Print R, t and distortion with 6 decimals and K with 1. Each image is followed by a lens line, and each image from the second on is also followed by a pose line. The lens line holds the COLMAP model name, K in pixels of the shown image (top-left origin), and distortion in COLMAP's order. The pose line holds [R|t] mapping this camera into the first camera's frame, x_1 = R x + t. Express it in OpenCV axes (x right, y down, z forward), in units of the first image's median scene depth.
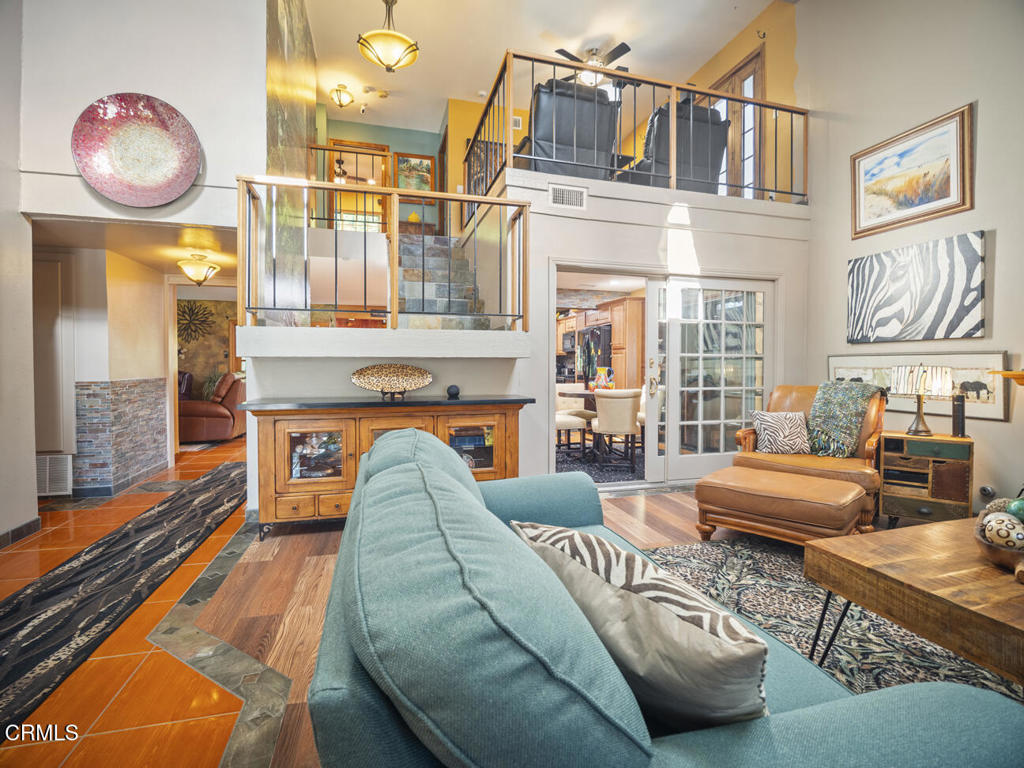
lens RADIAL K [[467.6, 0, 509.9], [0, 467.6, 375.2], [0, 0, 1]] dist [-0.015441, -0.001573]
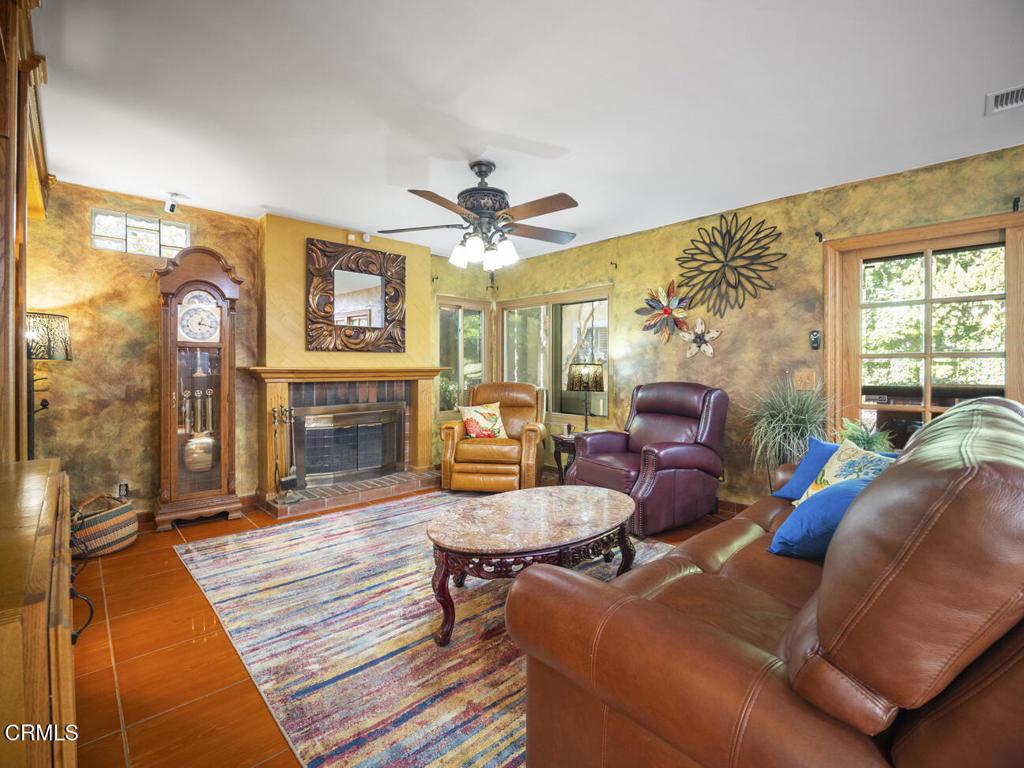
lens RADIAL K [[467.6, 0, 506.4], [0, 467.6, 364.3], [0, 0, 1]] dist [-0.015441, -0.001573]
pose [[0.471249, -0.002631, -0.881997, -0.408937], [-0.016267, 0.999800, -0.011674, -0.018260], [0.881850, 0.019849, 0.471111, 0.624203]]
